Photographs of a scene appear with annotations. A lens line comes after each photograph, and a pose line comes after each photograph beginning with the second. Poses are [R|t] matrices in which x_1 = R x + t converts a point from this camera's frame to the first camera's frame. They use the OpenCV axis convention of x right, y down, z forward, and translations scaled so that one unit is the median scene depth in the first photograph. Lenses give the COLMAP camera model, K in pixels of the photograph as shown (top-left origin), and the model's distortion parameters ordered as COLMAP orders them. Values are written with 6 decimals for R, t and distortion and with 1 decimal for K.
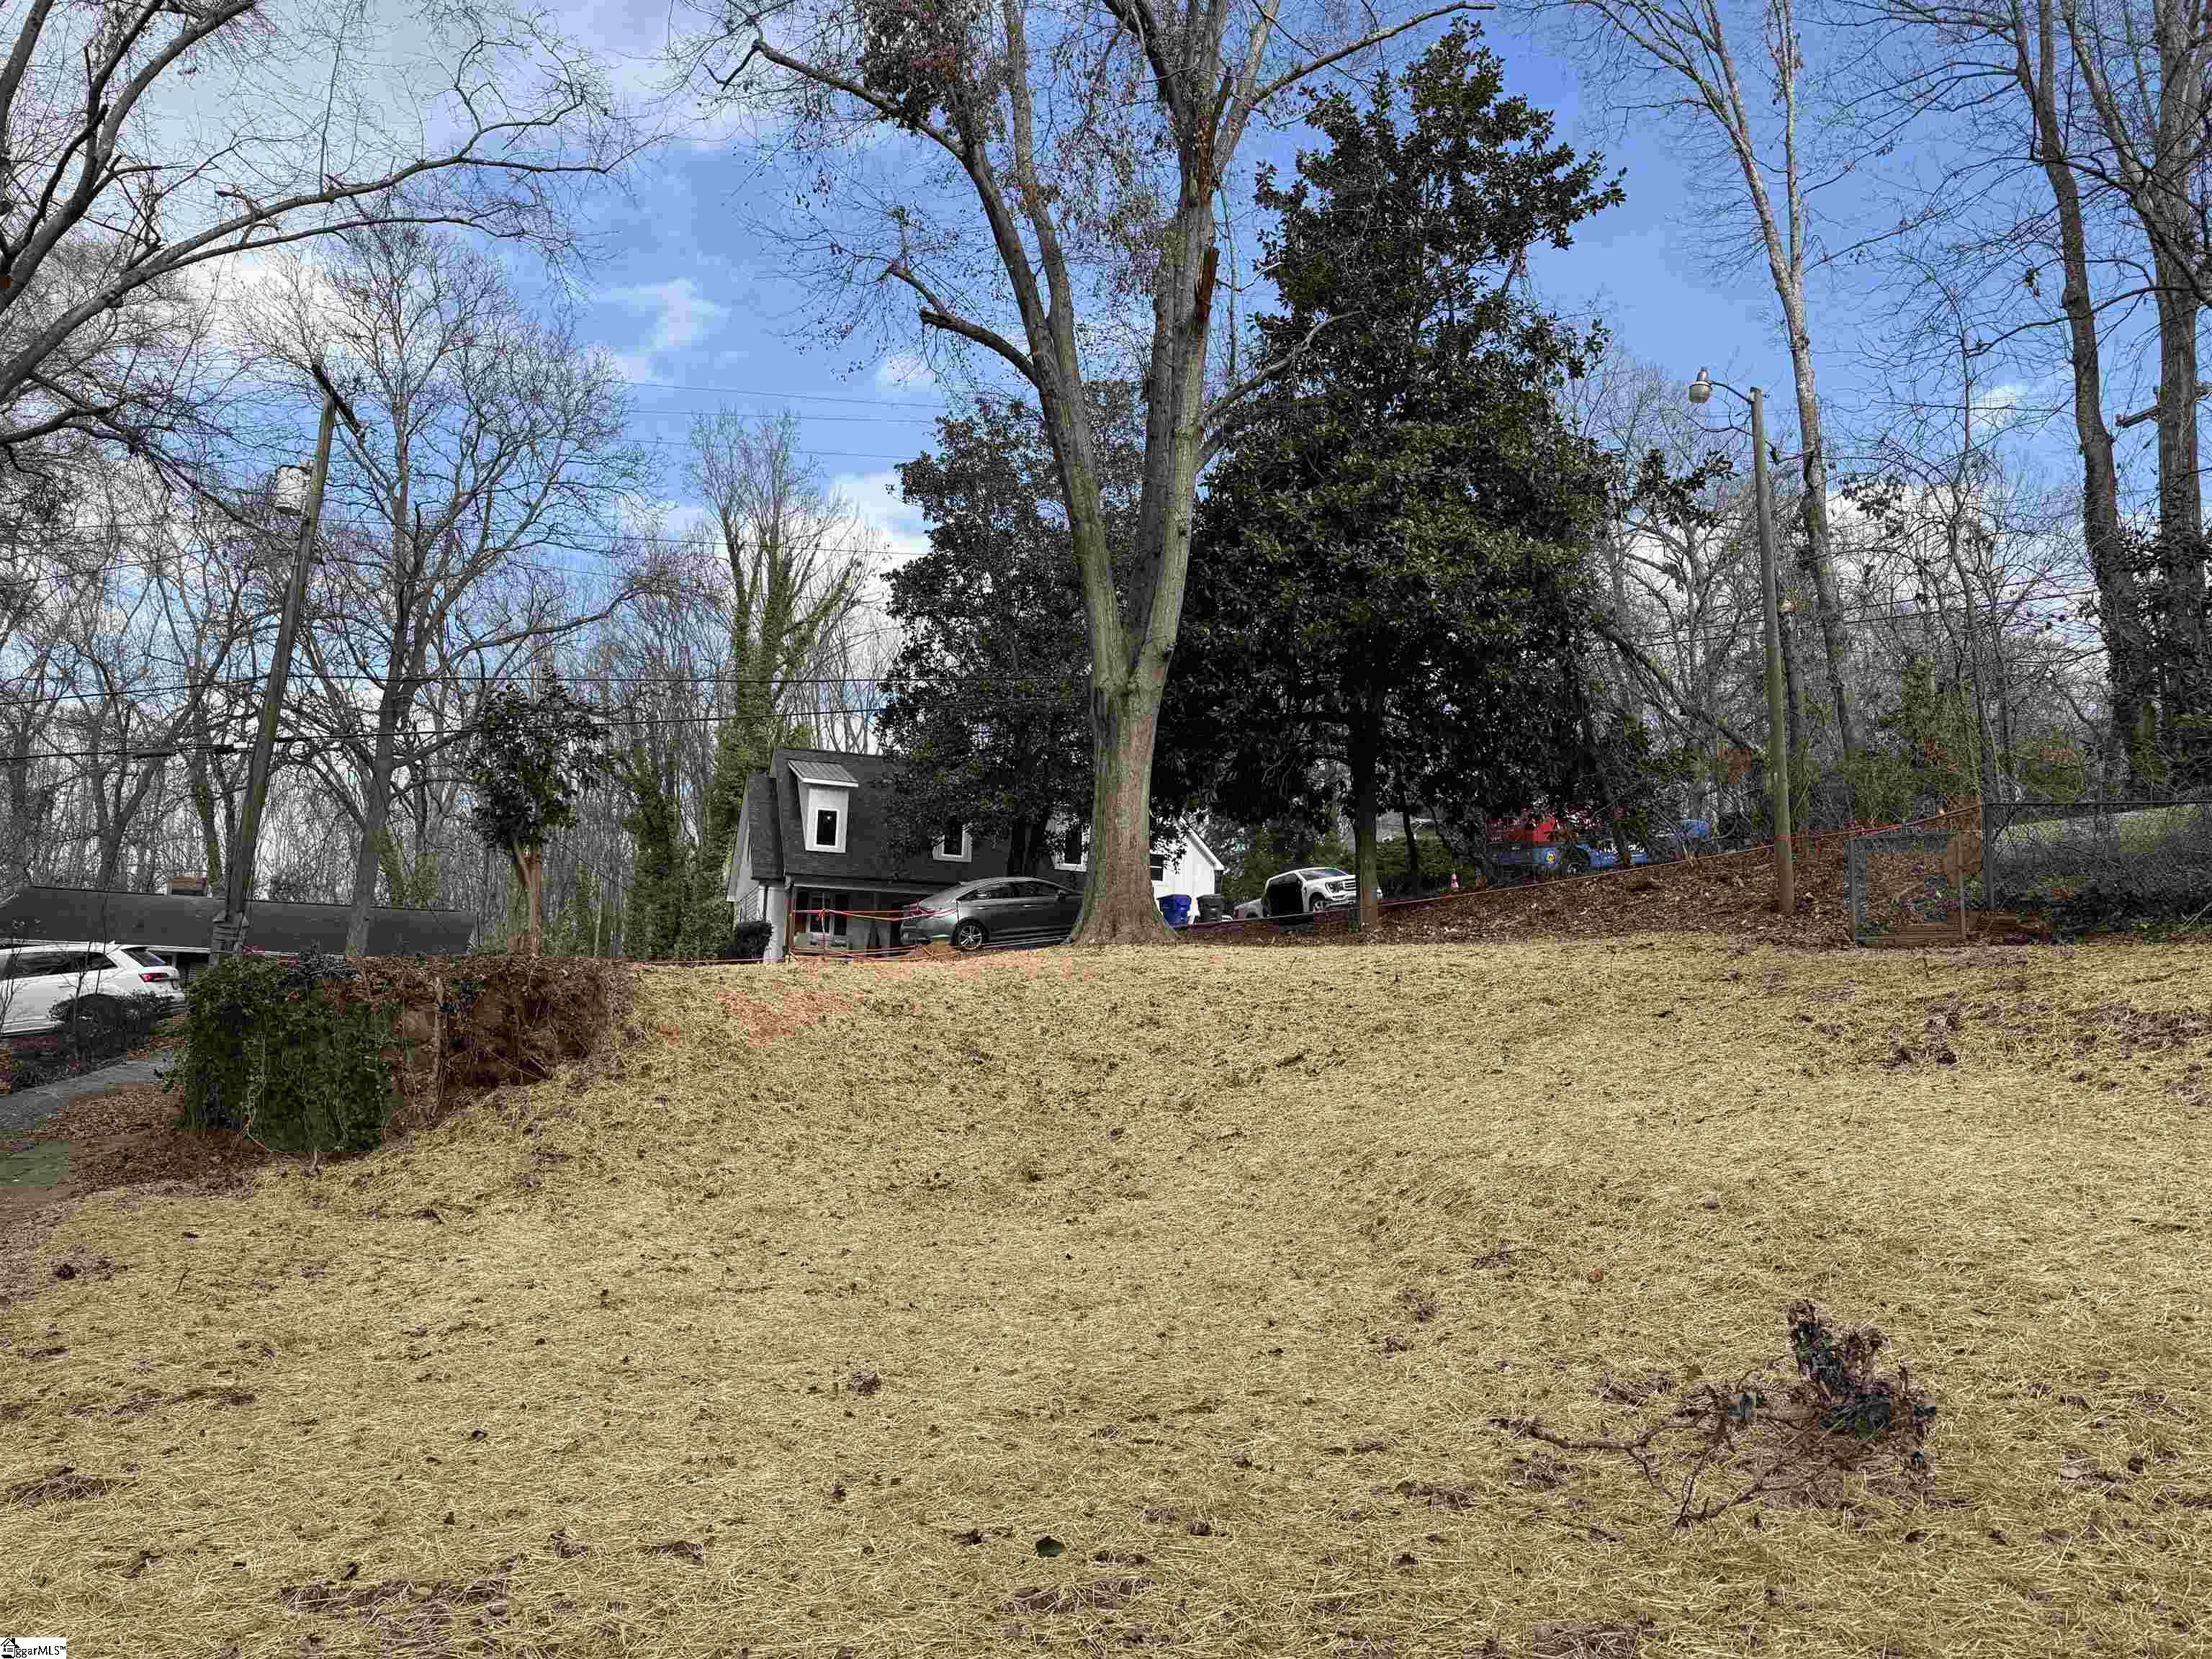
lens RADIAL K [[1532.0, 0, 1105.1], [0, 1532.0, 846.7], [0, 0, 1]] dist [0.058931, -0.014858]
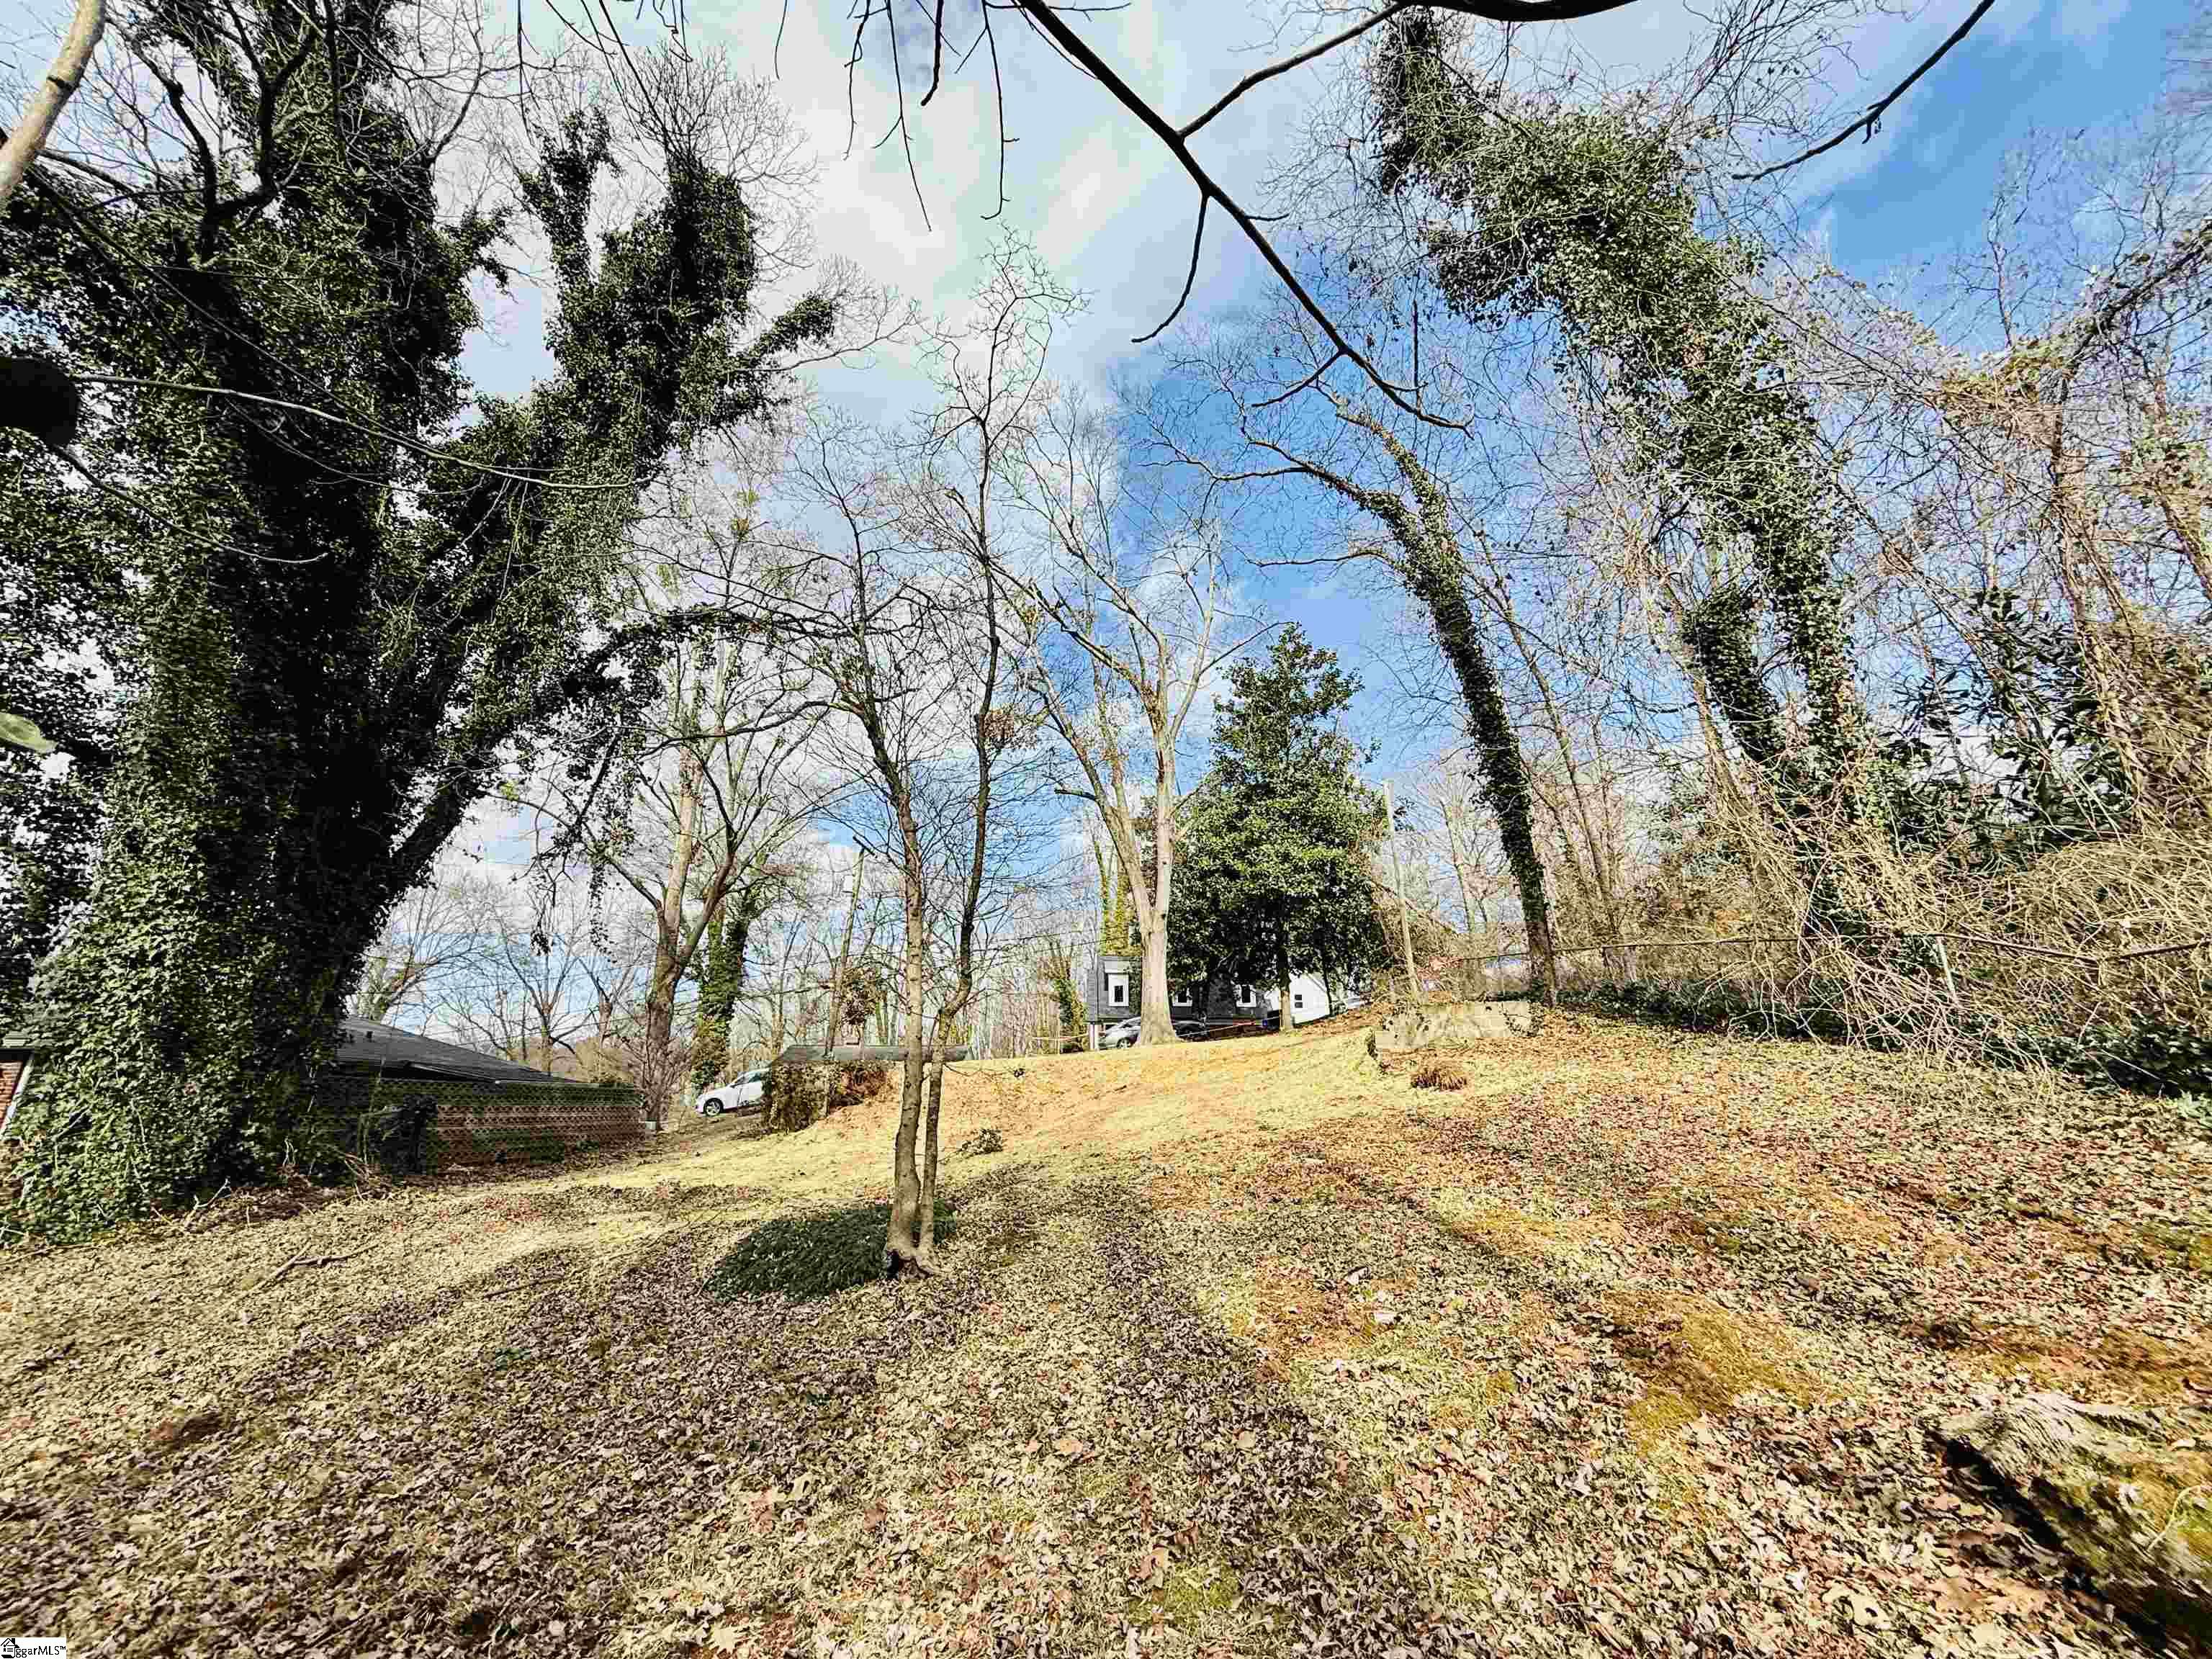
lens RADIAL K [[876.9, 0, 1103.6], [0, 876.9, 827.5], [0, 0, 1]] dist [-0.000589, 0.000020]
pose [[0.947722, -0.129251, -0.291747, 0.299197], [0.072812, 0.977767, -0.196649, -0.001167], [0.310678, 0.165126, 0.936062, -0.243486]]
